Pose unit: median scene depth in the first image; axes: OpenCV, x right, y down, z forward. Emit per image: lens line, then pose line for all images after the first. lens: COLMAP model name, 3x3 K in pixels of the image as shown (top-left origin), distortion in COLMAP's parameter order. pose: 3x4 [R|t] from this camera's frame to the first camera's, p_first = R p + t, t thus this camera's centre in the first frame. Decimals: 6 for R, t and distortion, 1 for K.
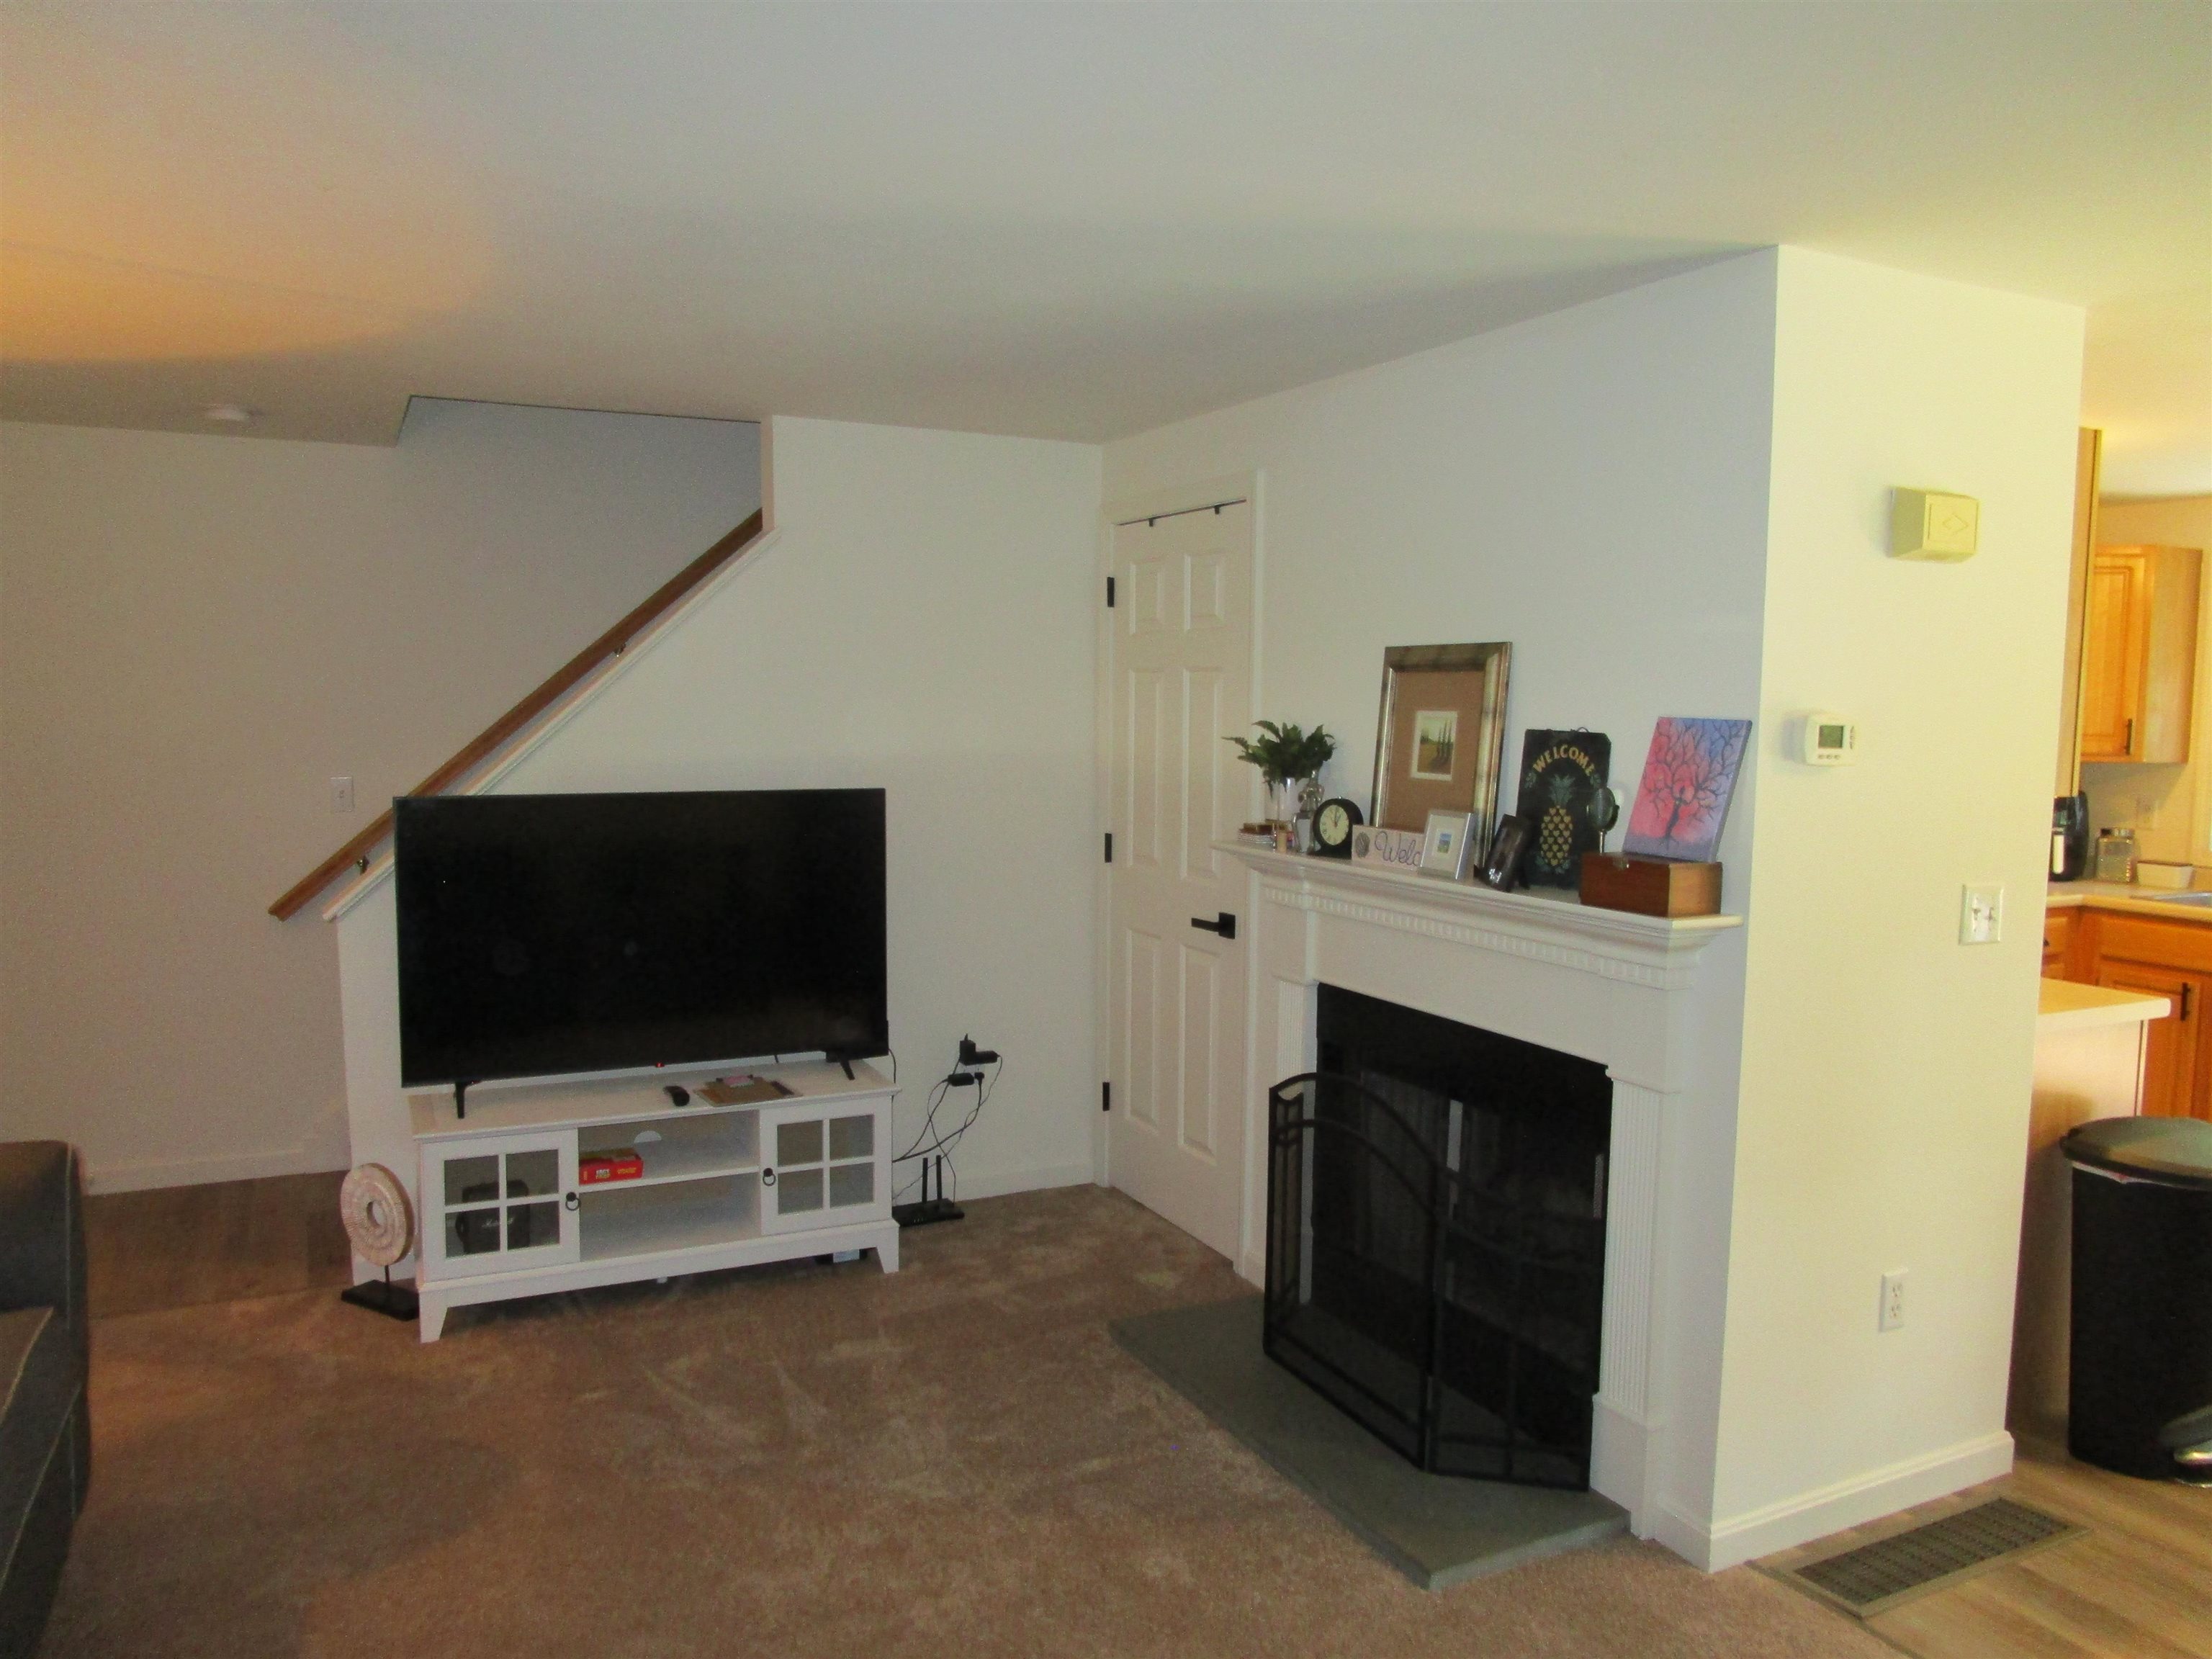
lens RADIAL K [[1577.2, 0, 1106.0], [0, 1577.2, 829.5], [0, 0, 1]] dist [-0.031648, 0.001698]
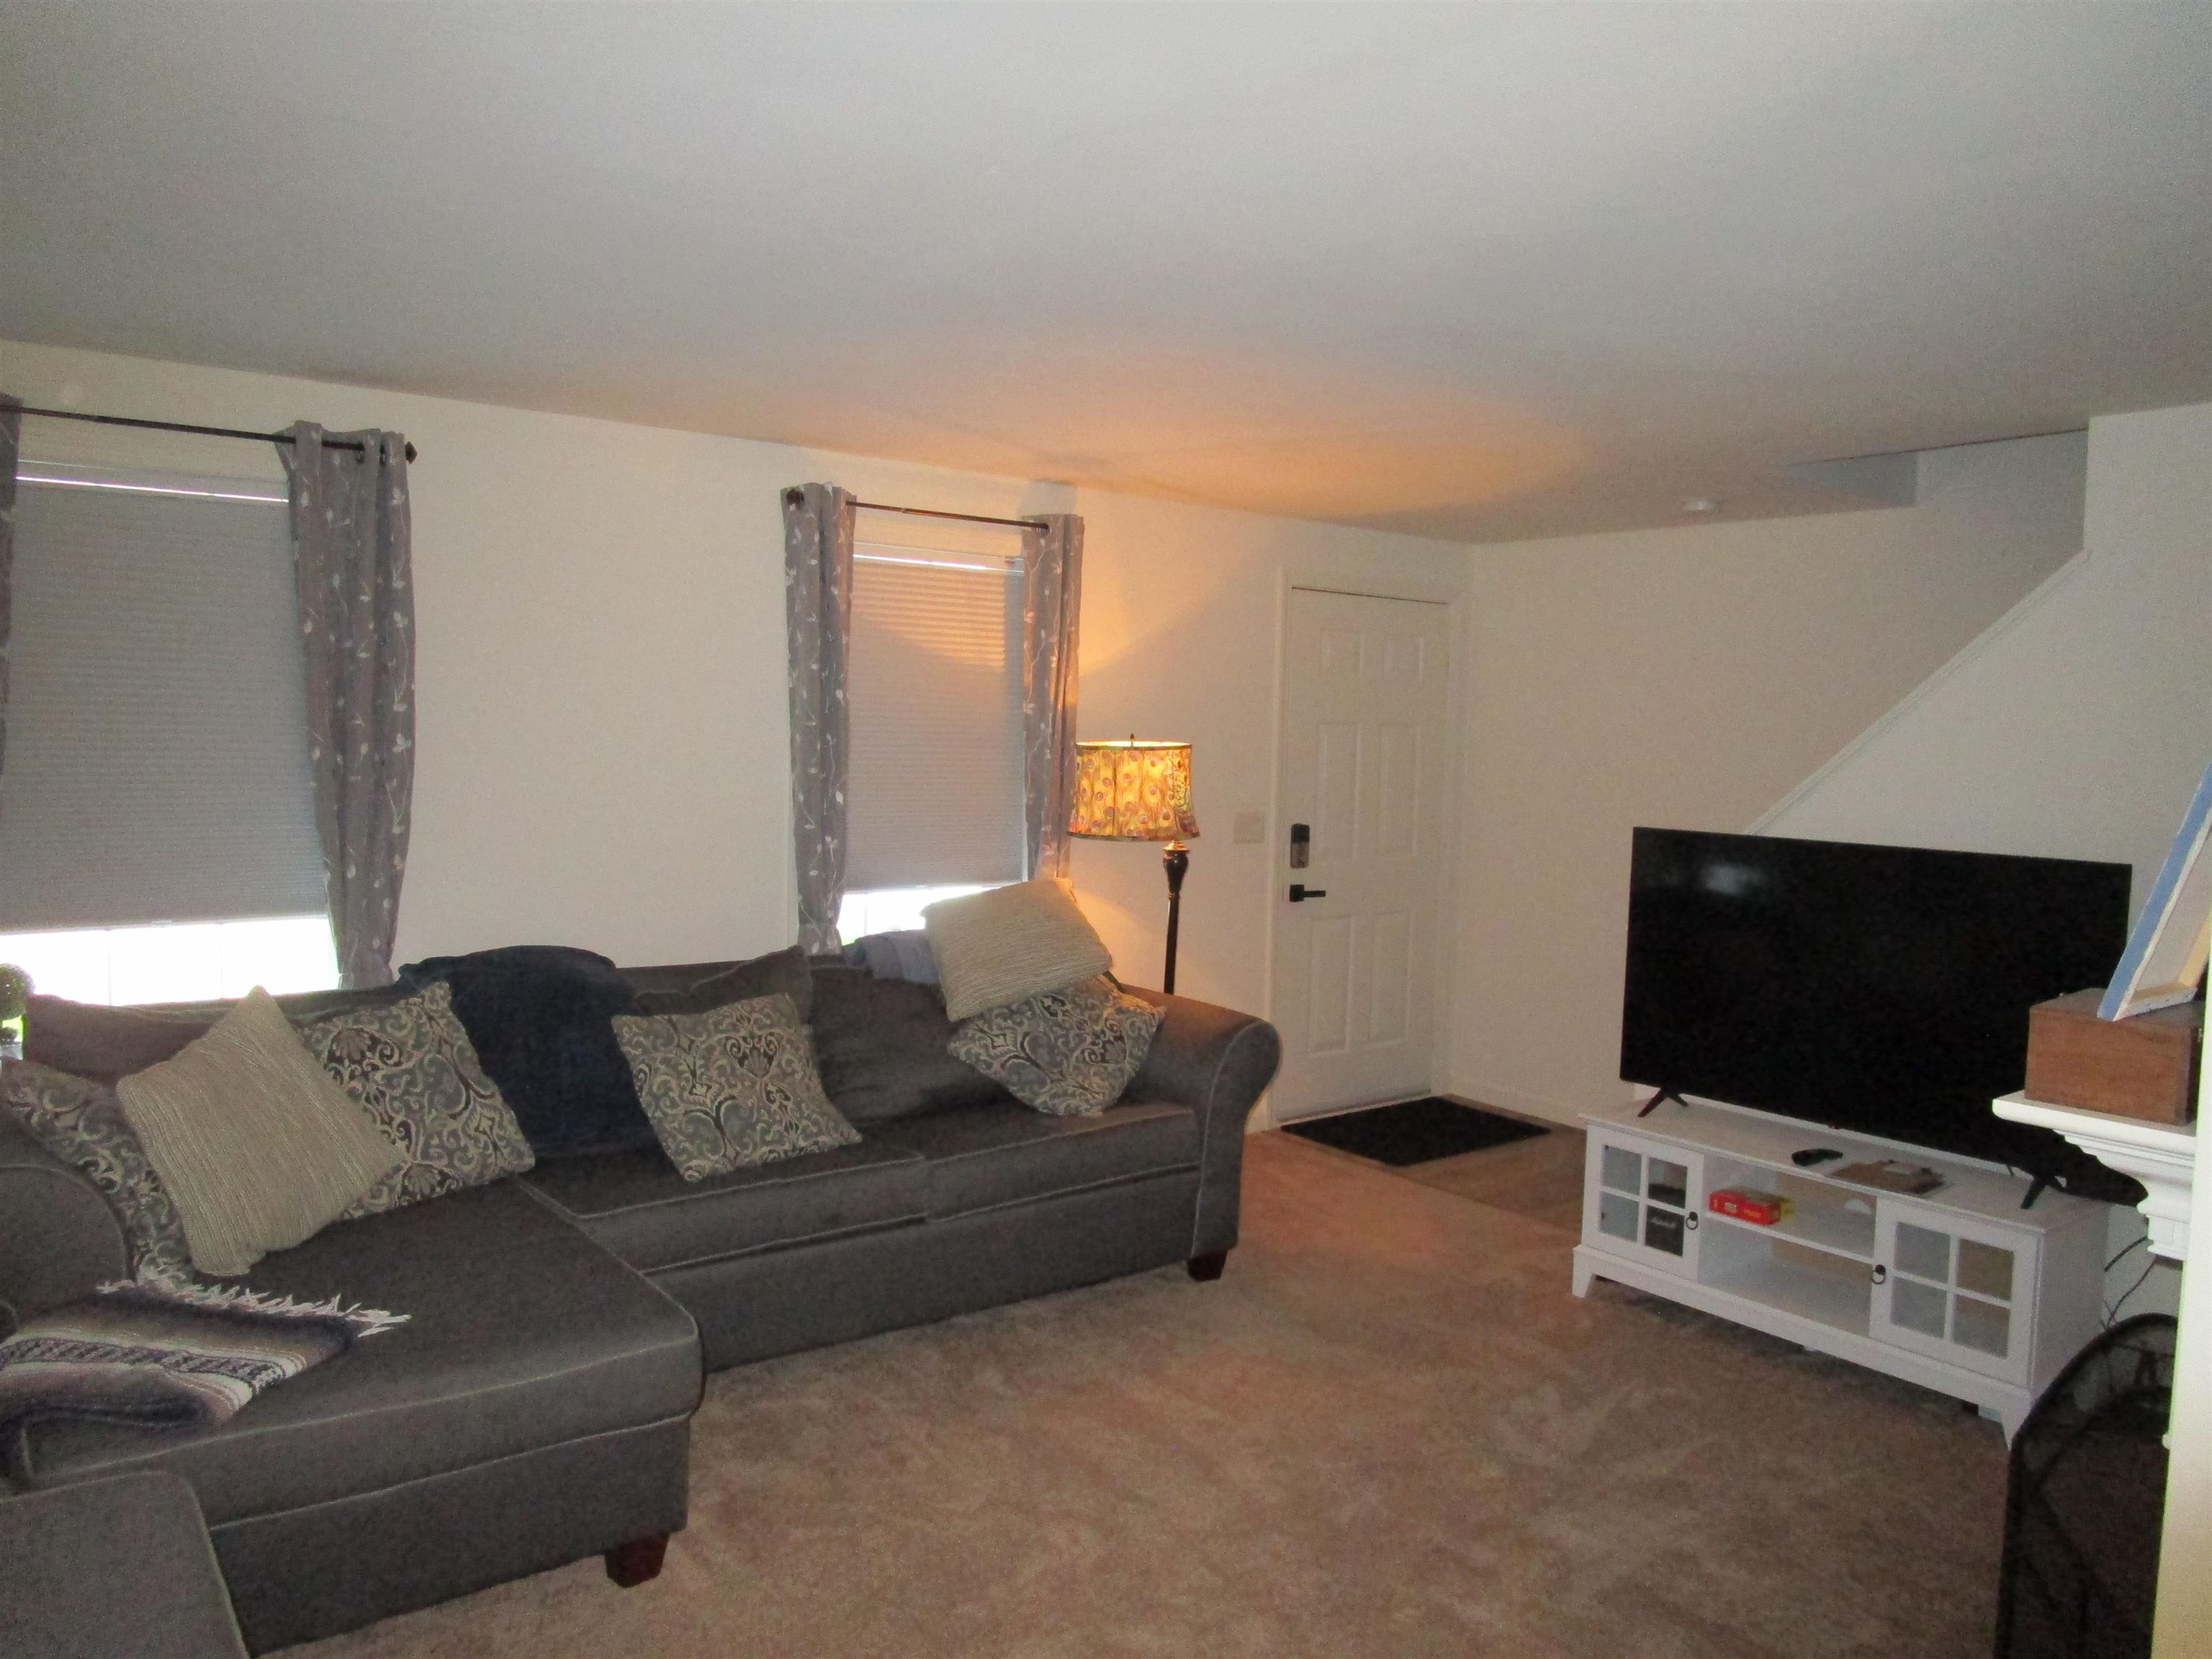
lens RADIAL K [[1577.2, 0, 1106.0], [0, 1577.2, 829.5], [0, 0, 1]] dist [-0.031648, 0.001698]
pose [[0.198504, 0.057112, -0.978435, 0.556604], [-0.108343, 0.993461, 0.036008, -0.016685], [0.974093, 0.098859, 0.203394, 0.360443]]
